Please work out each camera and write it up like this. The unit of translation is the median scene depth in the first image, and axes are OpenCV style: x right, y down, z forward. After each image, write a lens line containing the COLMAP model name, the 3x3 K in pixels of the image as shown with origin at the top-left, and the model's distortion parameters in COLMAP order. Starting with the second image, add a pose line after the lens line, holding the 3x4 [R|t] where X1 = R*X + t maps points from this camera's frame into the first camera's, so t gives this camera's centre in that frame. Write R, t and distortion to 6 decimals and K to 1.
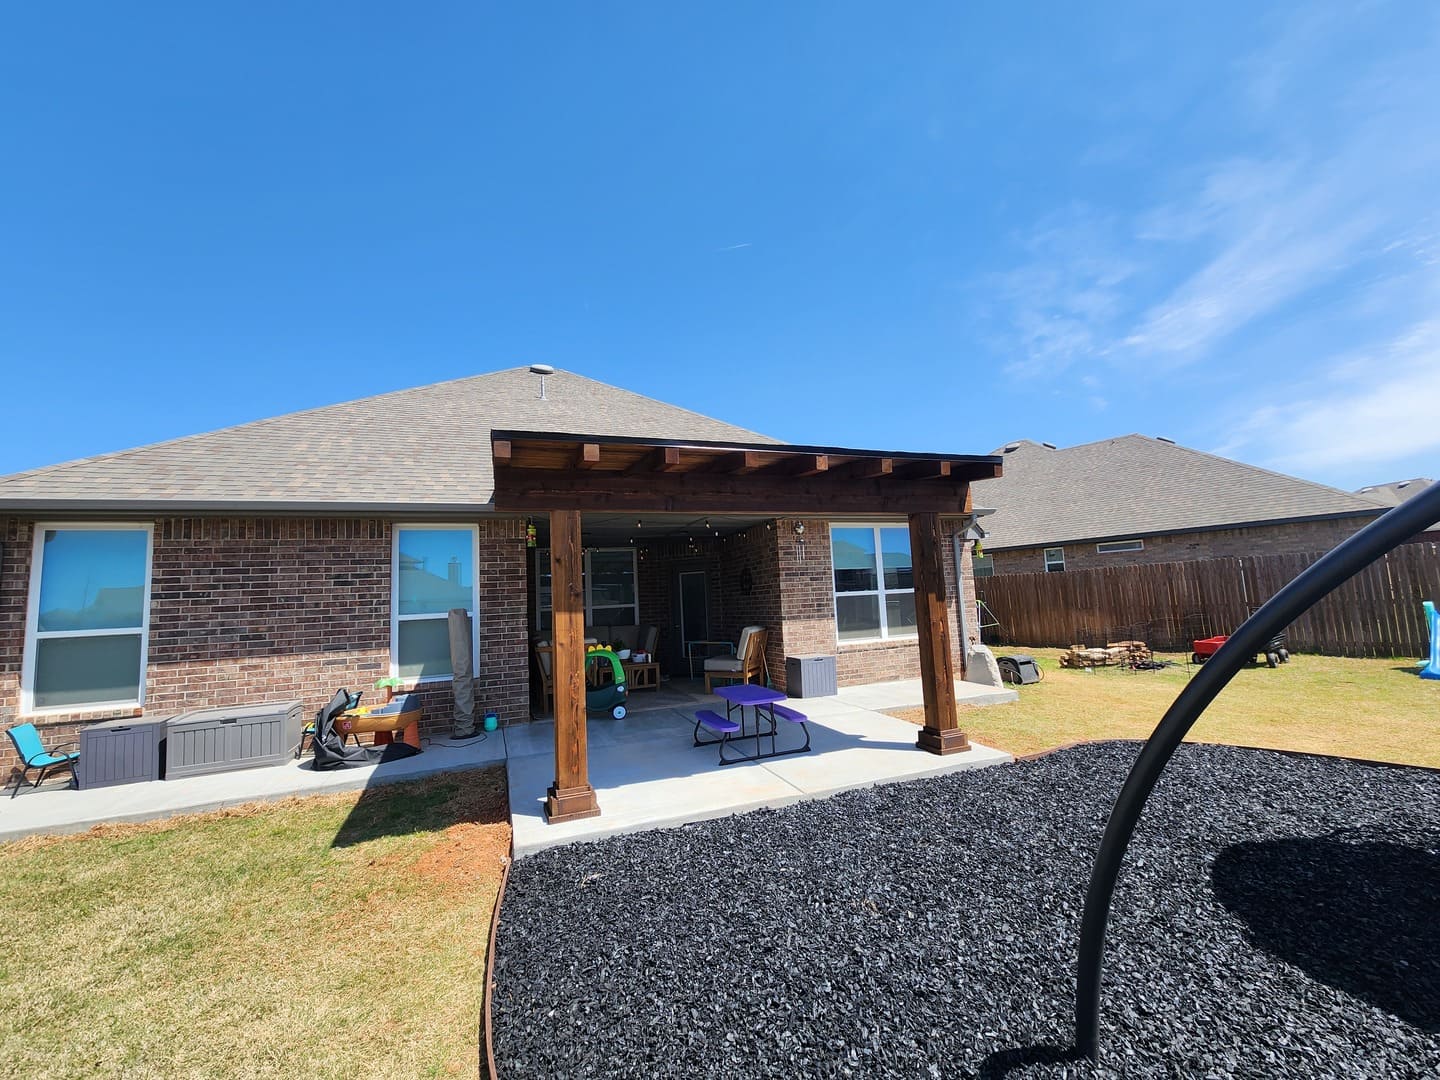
lens RADIAL K [[582.0, 0, 726.3], [0, 582.0, 535.7], [0, 0, 1]] dist [-0.002163, 0.000156]
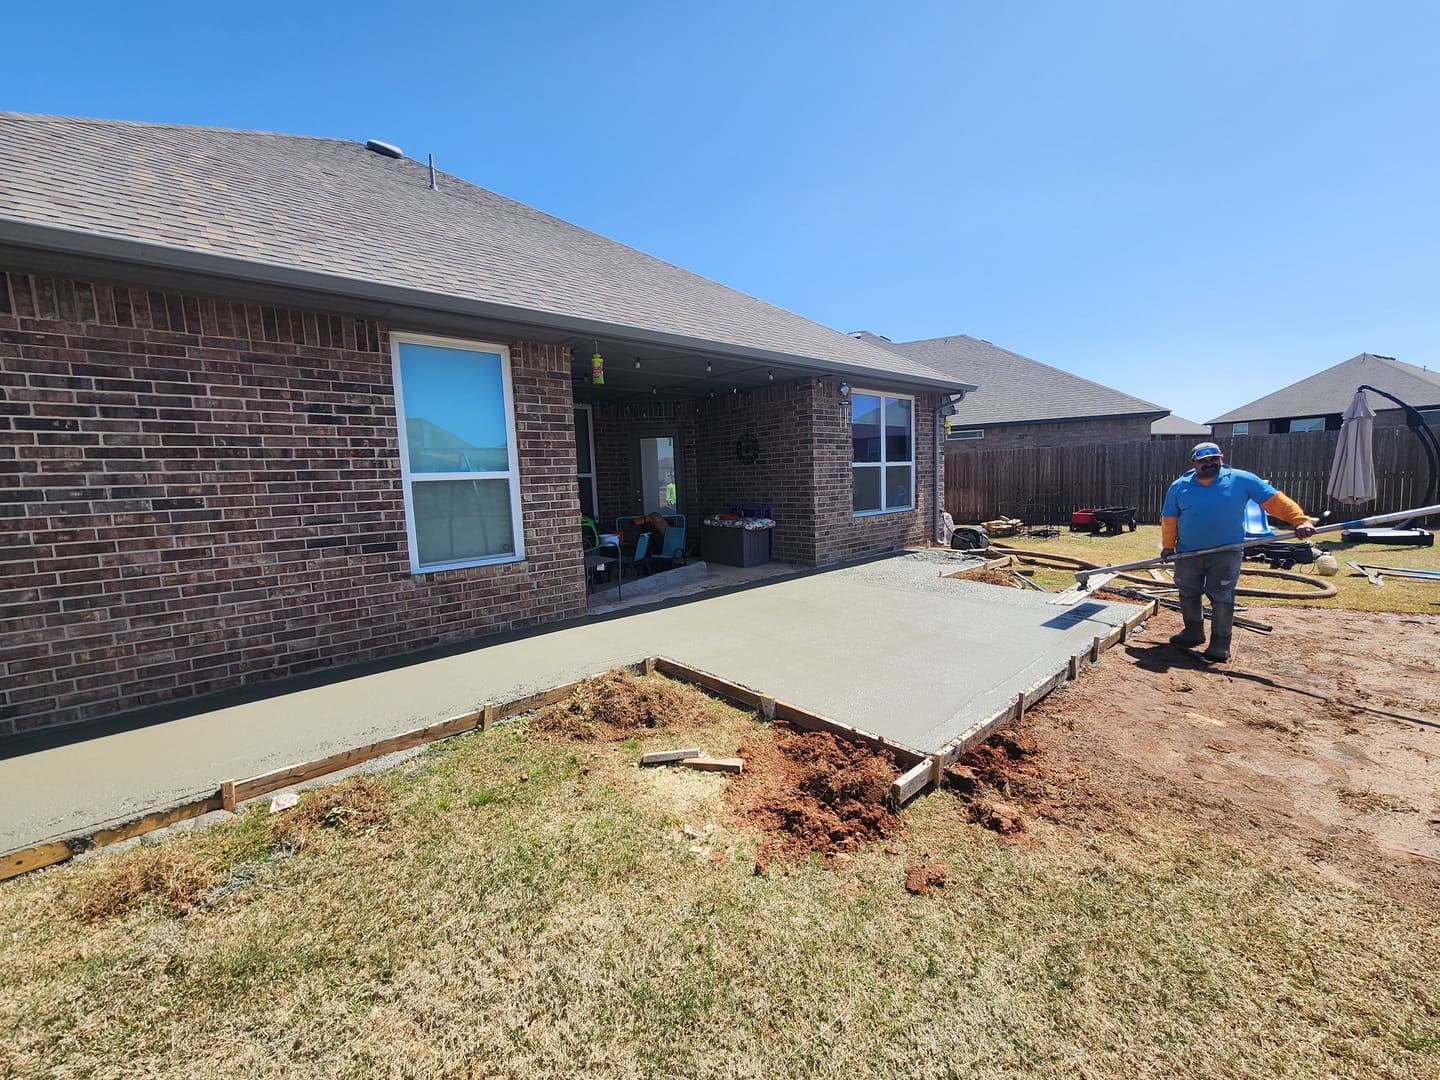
lens RADIAL K [[582.0, 0, 718.8], [0, 582.0, 535.1], [0, 0, 1]] dist [-0.002163, 0.000156]
pose [[0.933311, -0.017965, 0.358619, -0.453046], [-0.053329, 0.980735, 0.187920, 0.058783], [-0.355086, -0.194513, 0.914373, 0.233261]]
